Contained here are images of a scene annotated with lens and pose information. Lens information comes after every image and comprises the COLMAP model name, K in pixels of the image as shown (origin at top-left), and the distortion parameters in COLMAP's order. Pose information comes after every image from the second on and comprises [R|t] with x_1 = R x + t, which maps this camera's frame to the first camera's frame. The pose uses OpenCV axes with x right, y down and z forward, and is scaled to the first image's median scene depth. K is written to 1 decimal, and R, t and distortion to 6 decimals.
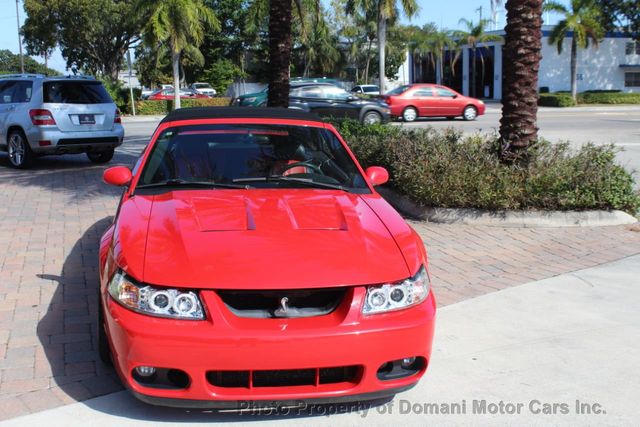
lens RADIAL K [[744.5, 0, 313.5], [0, 744.5, 213.1], [0, 0, 1]] dist [-0.075866, 0.055878]
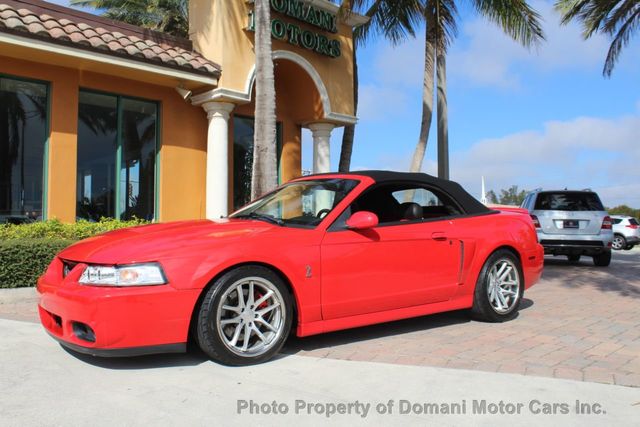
lens RADIAL K [[596.2, 0, 310.5], [0, 596.2, 210.2], [0, 0, 1]] dist [-0.097583, 0.014037]
pose [[0.447165, -0.029403, -0.893968, 0.527033], [-0.155971, 0.981584, -0.110302, 0.025278], [0.880748, 0.188757, 0.434344, 0.386194]]
